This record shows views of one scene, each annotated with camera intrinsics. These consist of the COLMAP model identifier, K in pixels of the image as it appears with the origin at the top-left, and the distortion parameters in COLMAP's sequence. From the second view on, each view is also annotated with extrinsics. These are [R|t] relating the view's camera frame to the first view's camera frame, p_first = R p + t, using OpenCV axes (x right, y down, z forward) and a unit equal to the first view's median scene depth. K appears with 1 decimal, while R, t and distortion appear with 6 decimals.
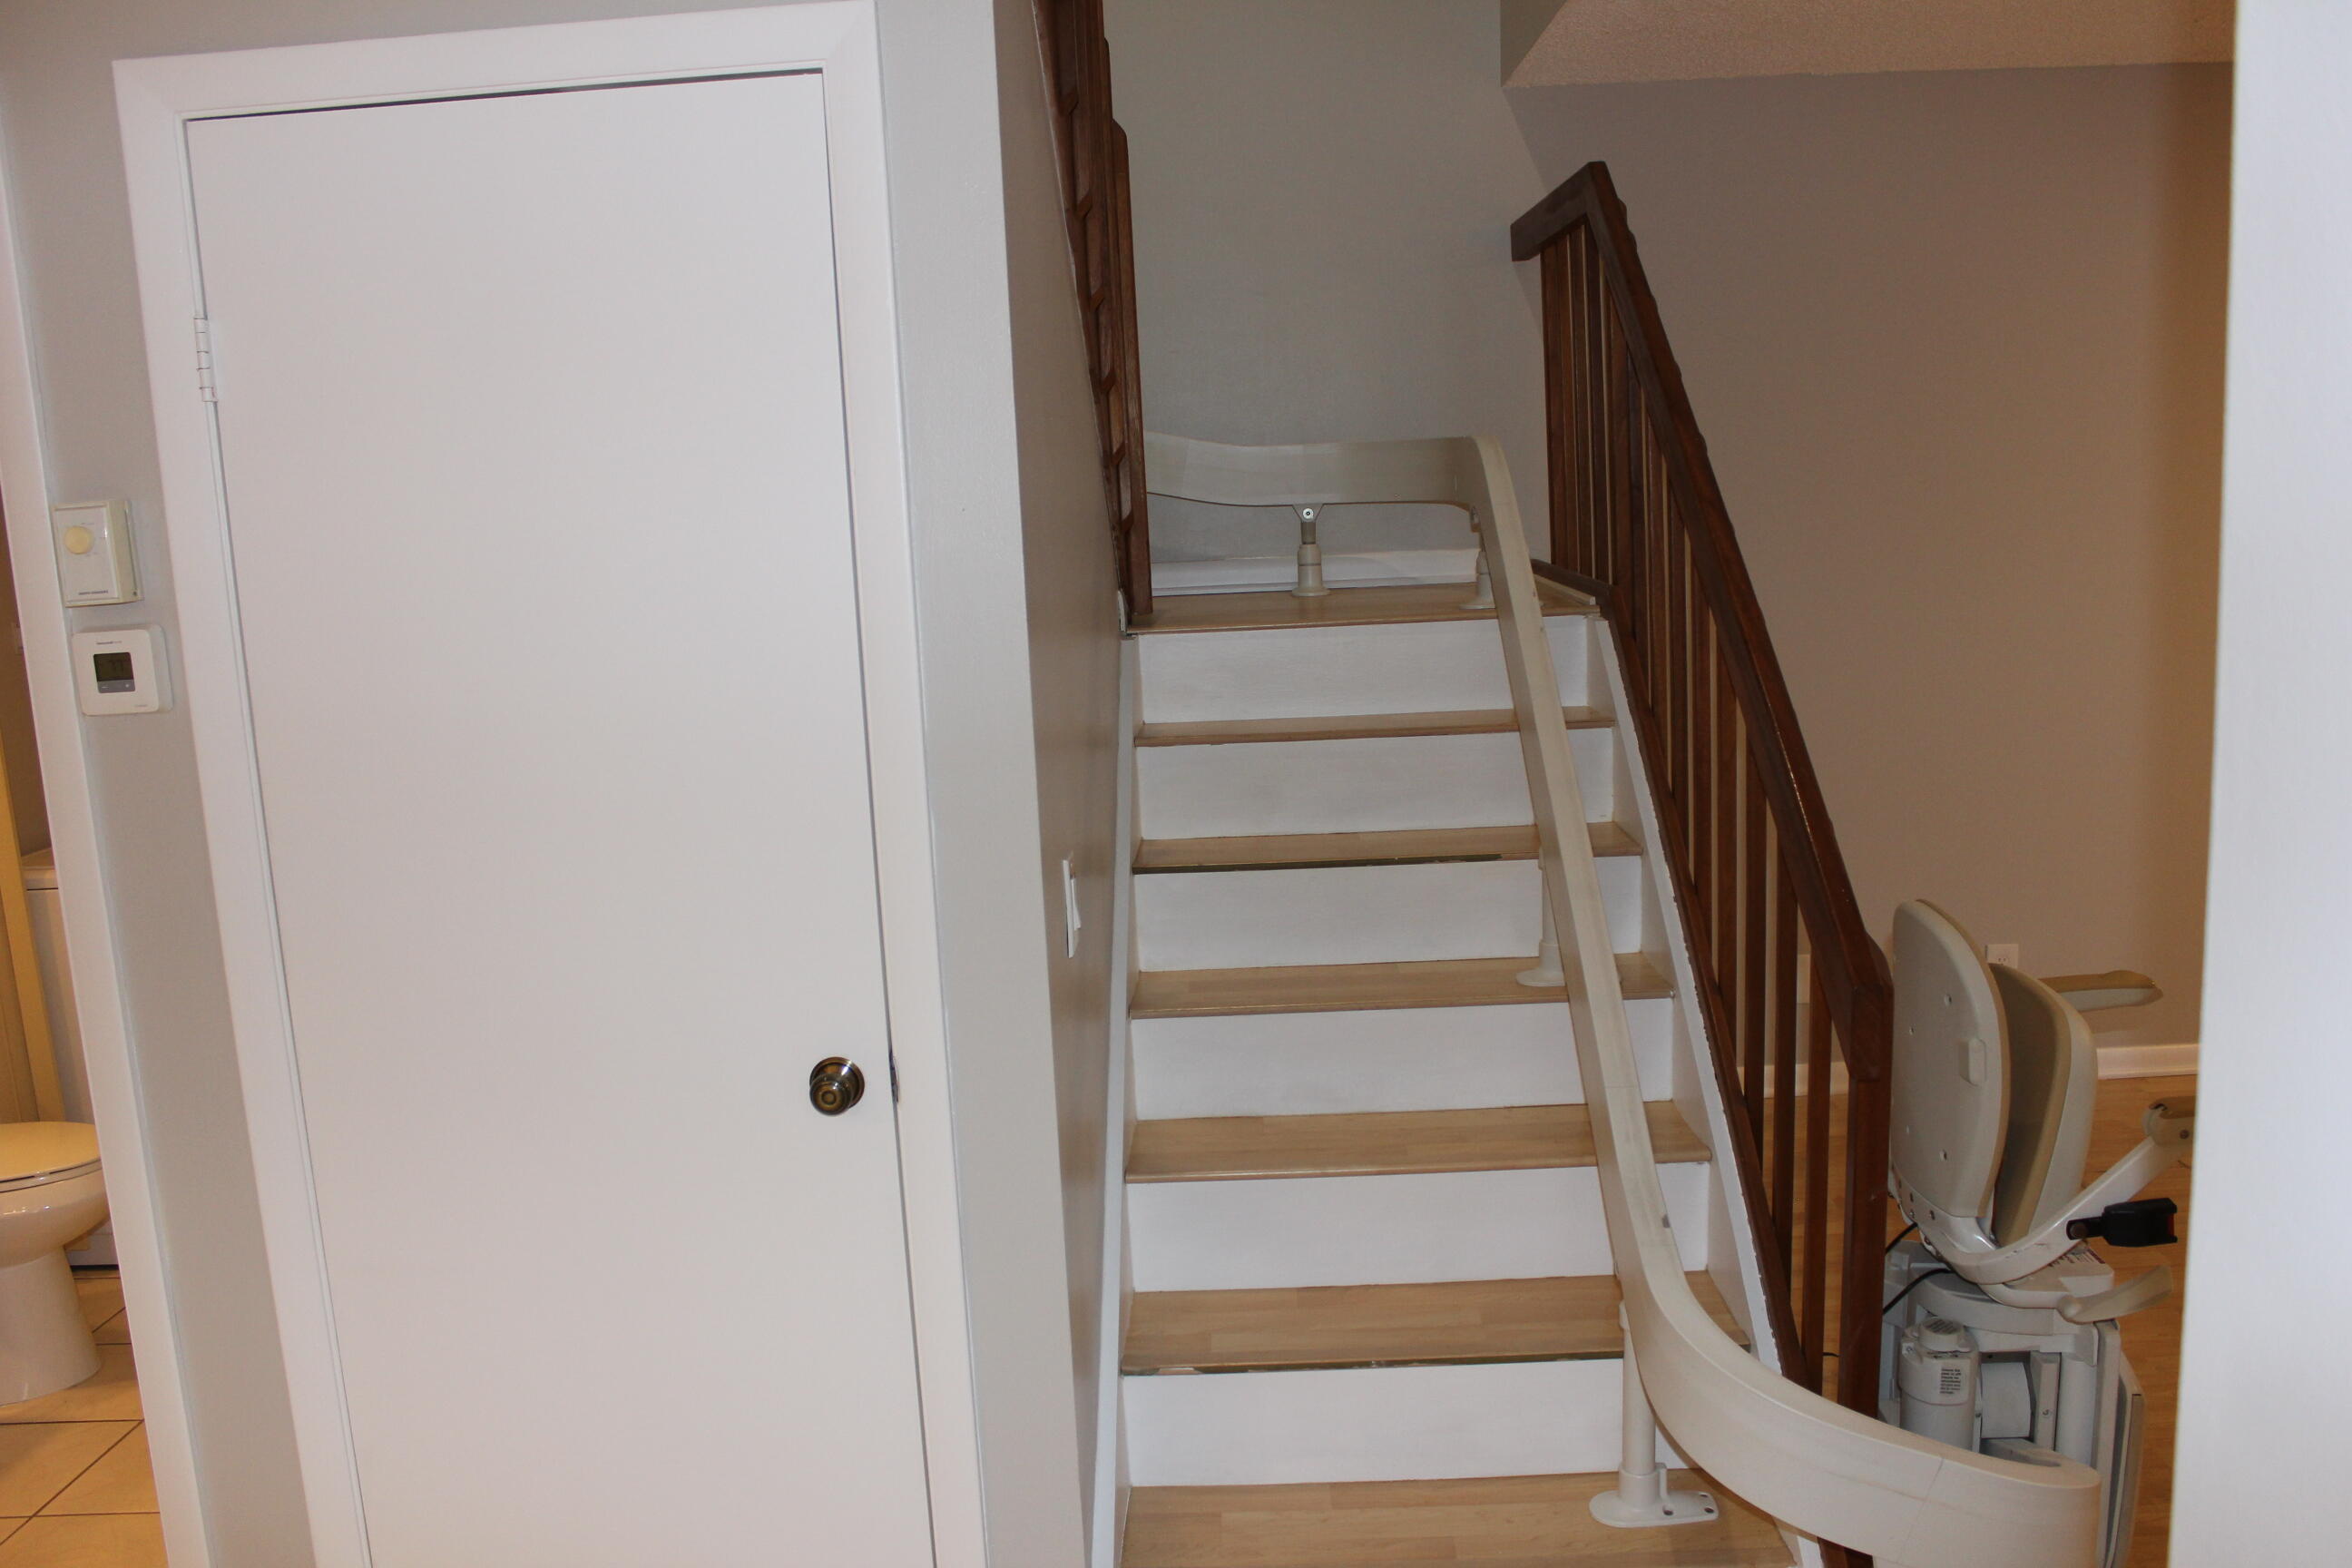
lens RADIAL K [[1978.8, 0, 1179.5], [0, 1978.8, 792.2], [0, 0, 1]] dist [-0.128627, 0.057488]
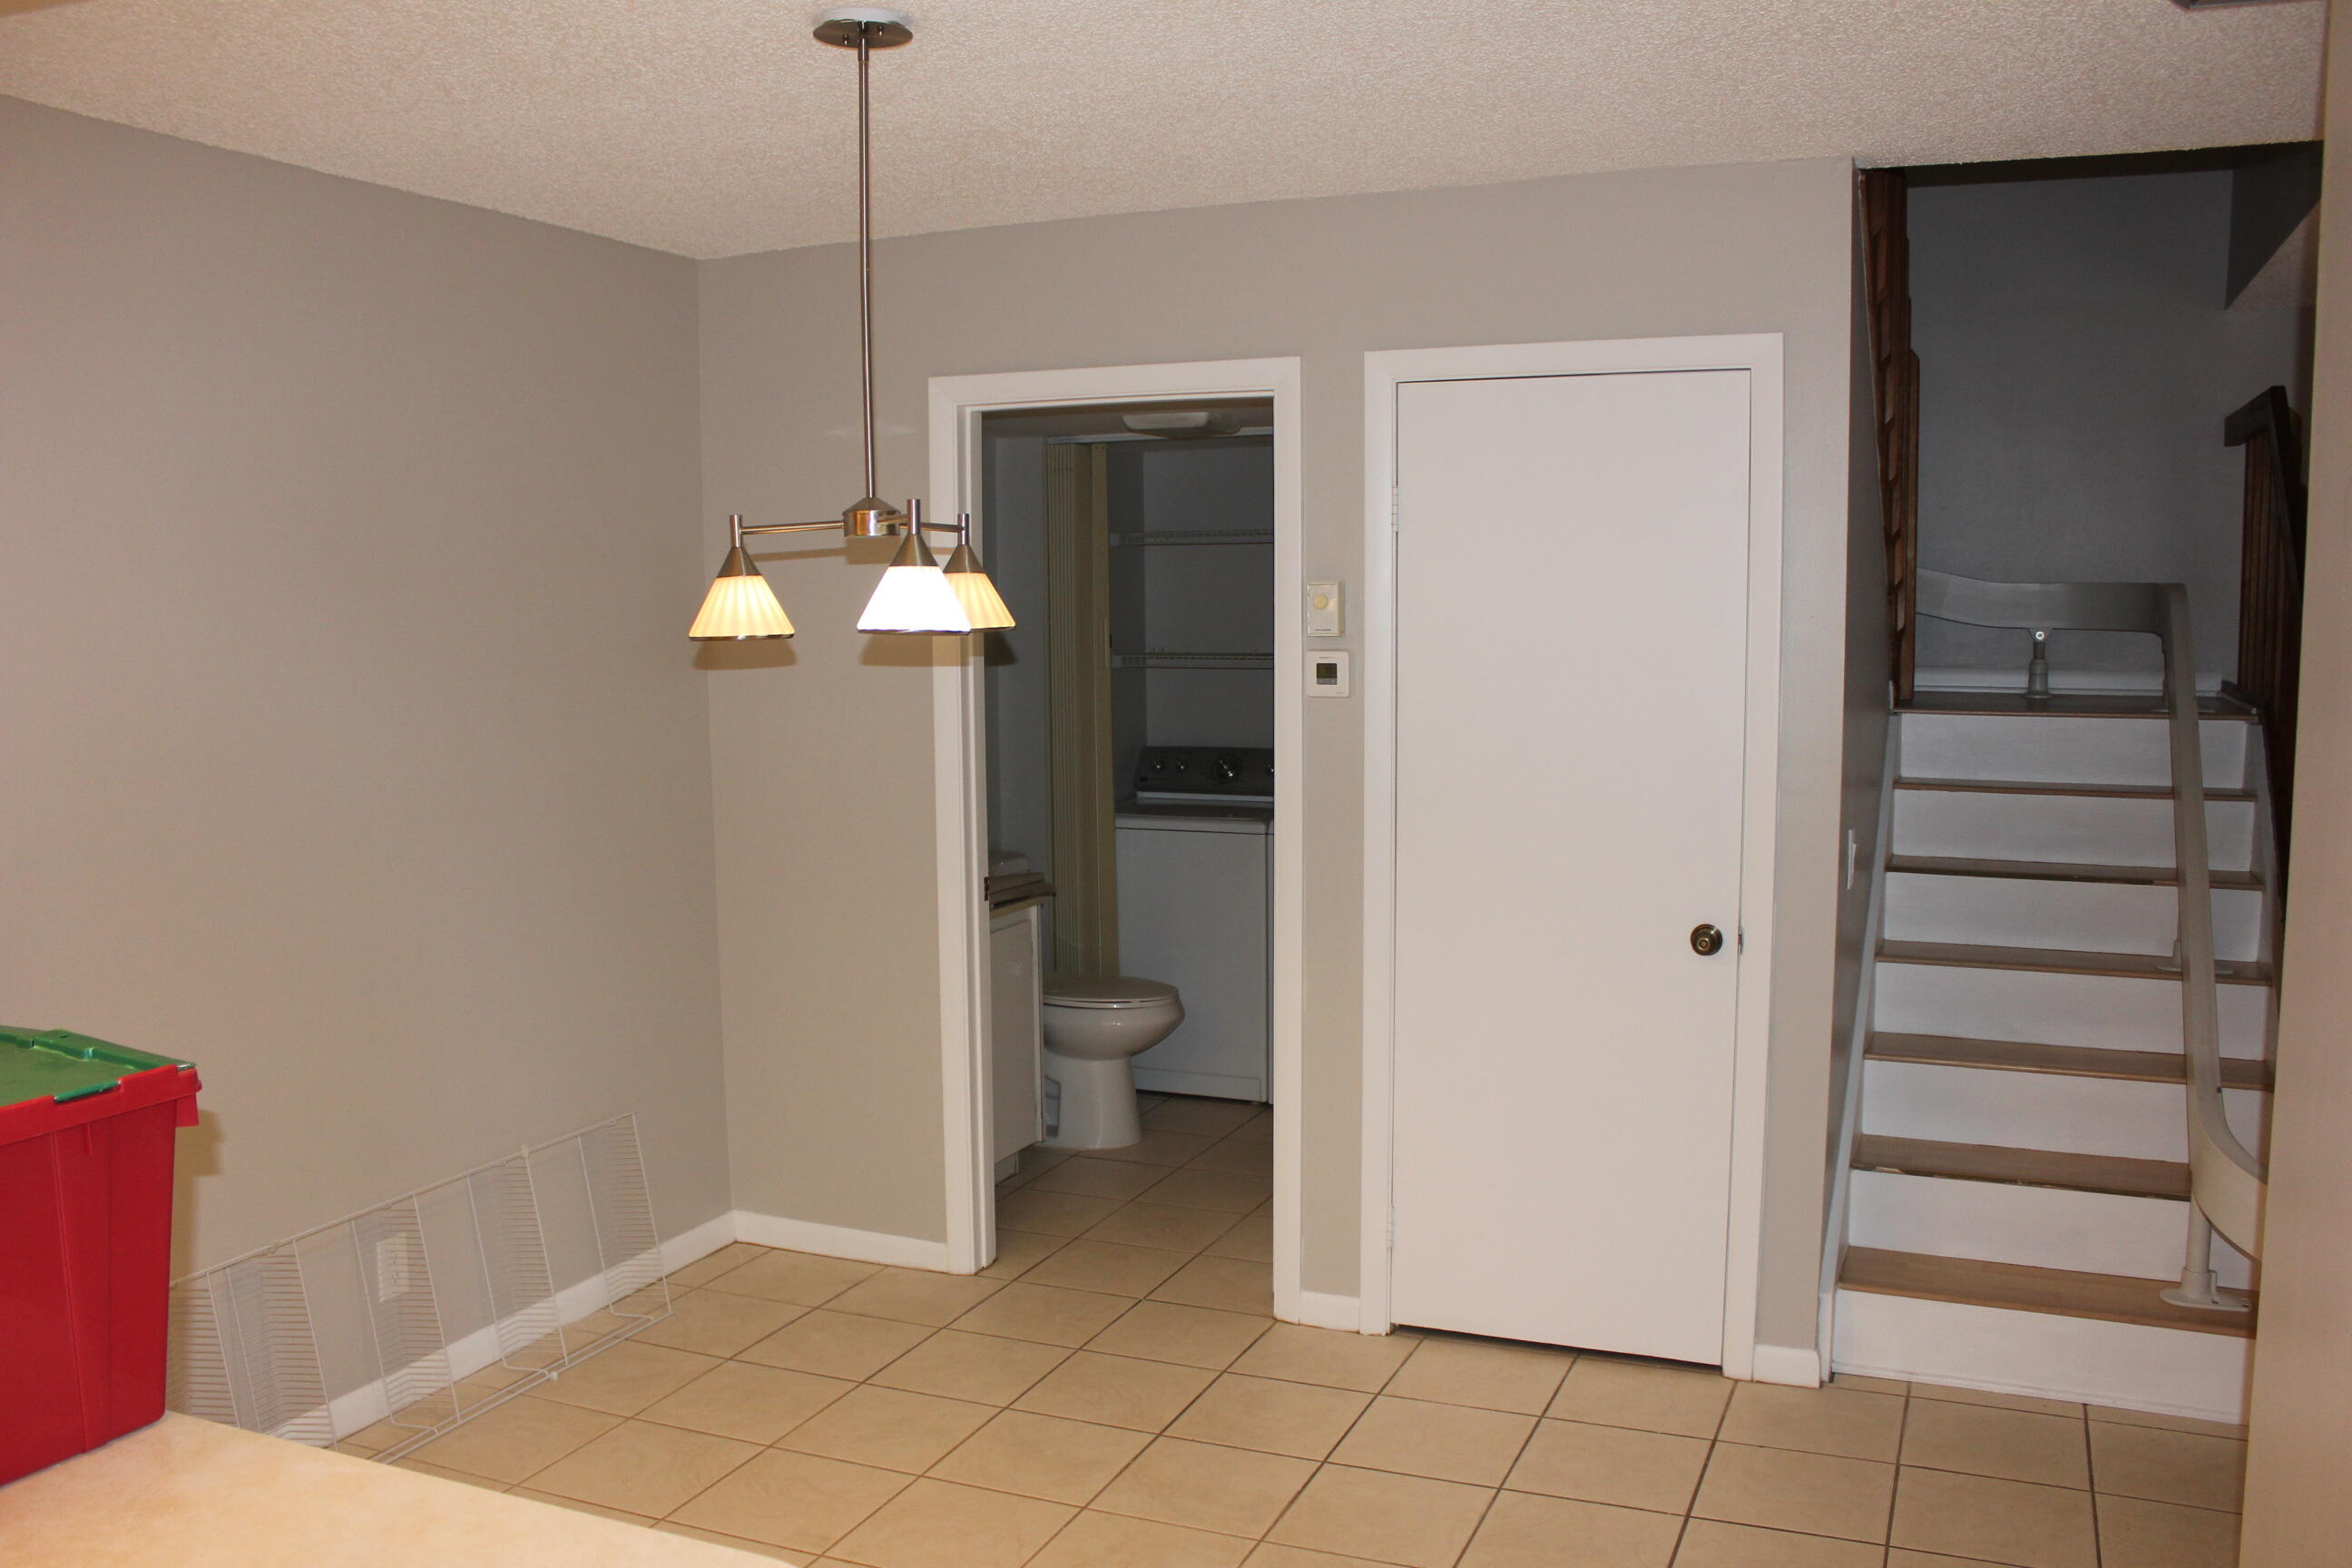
lens RADIAL K [[1978.8, 0, 1179.3], [0, 1978.8, 797.3], [0, 0, 1]] dist [-0.128627, 0.057488]
pose [[0.929891, 0.079919, -0.359049, 0.002726], [-0.097816, 0.994692, -0.031927, 0.075877], [0.354592, 0.064810, 0.932772, -0.477067]]
